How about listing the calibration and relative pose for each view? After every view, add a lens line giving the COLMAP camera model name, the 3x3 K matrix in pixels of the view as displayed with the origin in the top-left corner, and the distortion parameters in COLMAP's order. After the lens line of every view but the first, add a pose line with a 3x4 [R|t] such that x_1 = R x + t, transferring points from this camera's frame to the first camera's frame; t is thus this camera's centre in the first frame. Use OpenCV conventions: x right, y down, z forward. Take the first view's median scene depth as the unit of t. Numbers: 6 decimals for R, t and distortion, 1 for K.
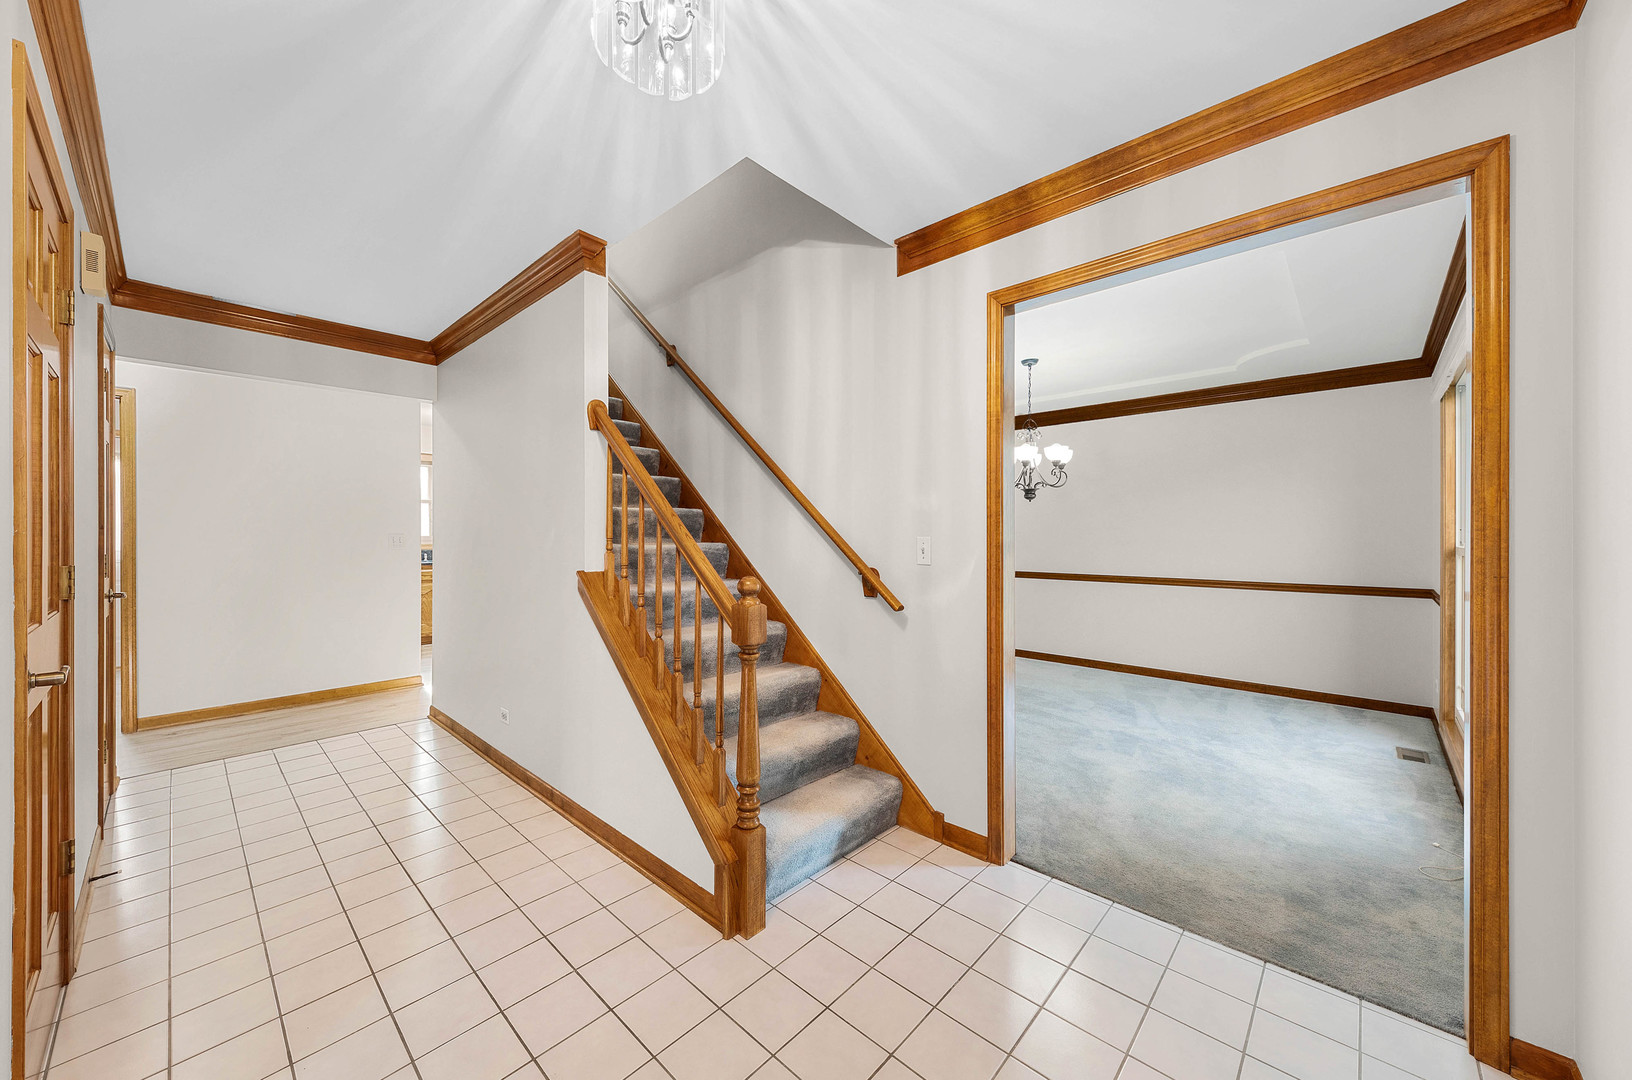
lens RADIAL K [[589.6, 0, 797.5], [0, 589.6, 539.2], [0, 0, 1]] dist [0.011741, -0.001628]
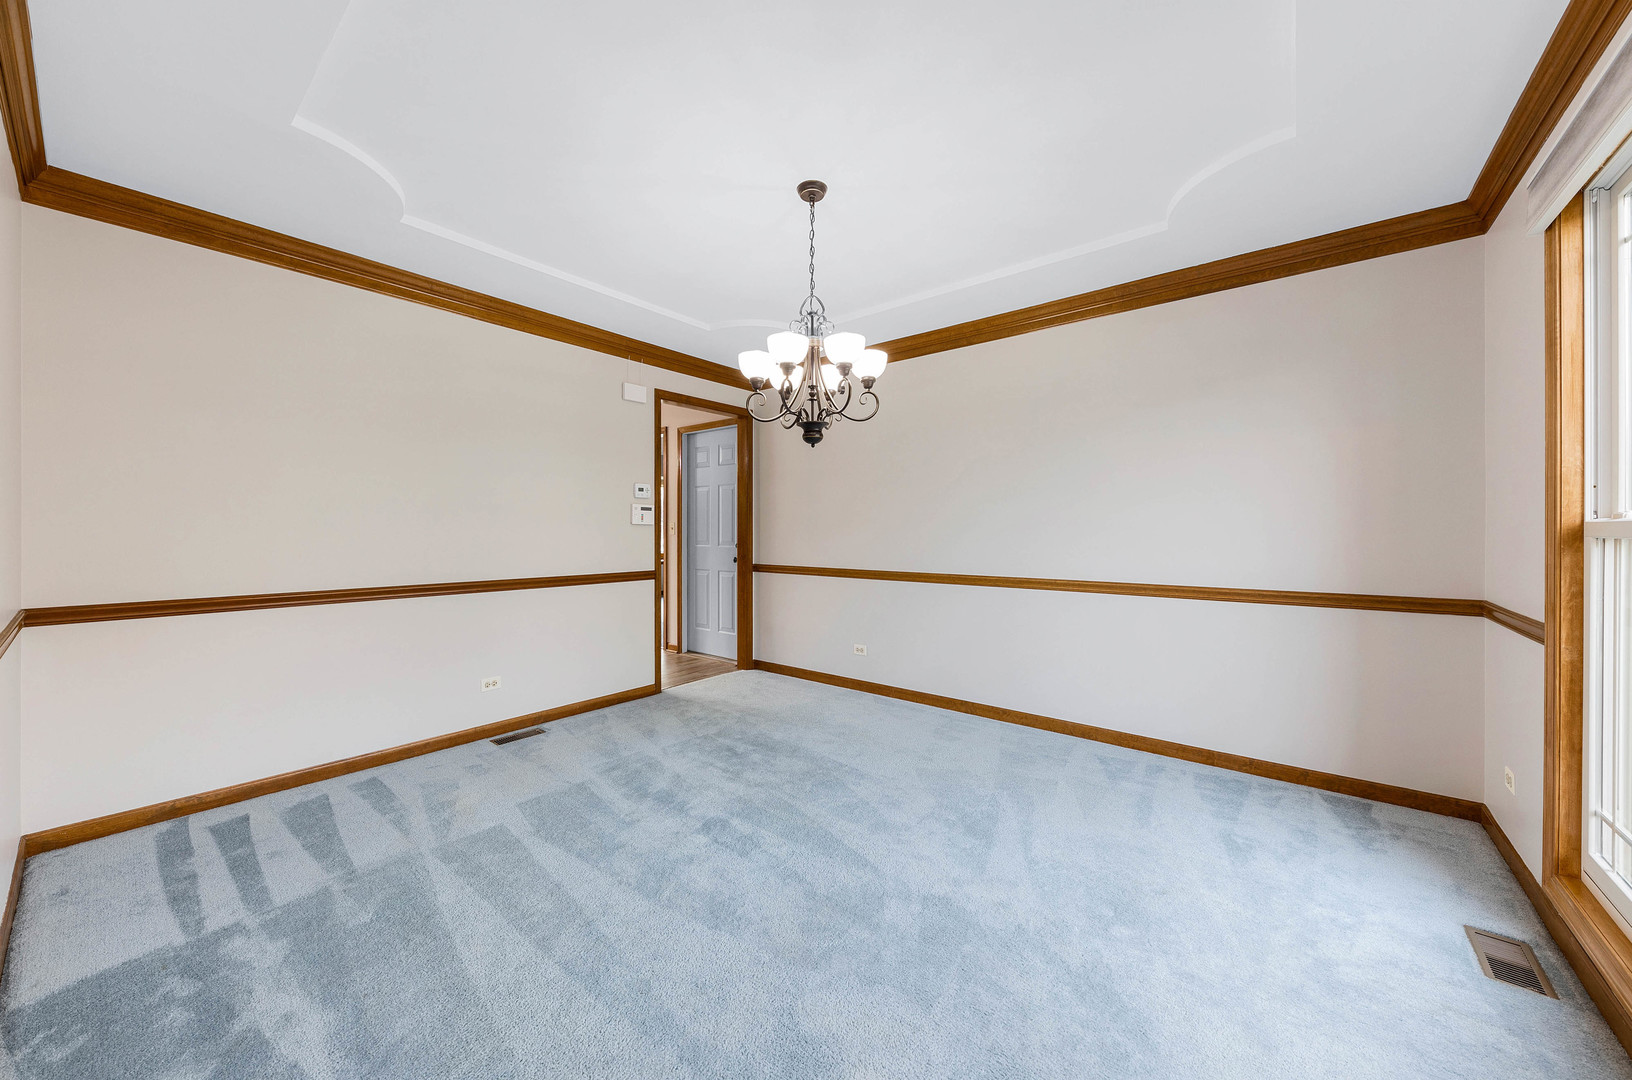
lens RADIAL K [[589.6, 0, 818.4], [0, 589.6, 537.2], [0, 0, 1]] dist [0.011741, -0.001628]
pose [[0.996316, -0.003117, 0.085699, 0.378916], [0.002579, 0.999976, 0.006389, 0.017569], [-0.085717, -0.006145, 0.996301, 0.490071]]
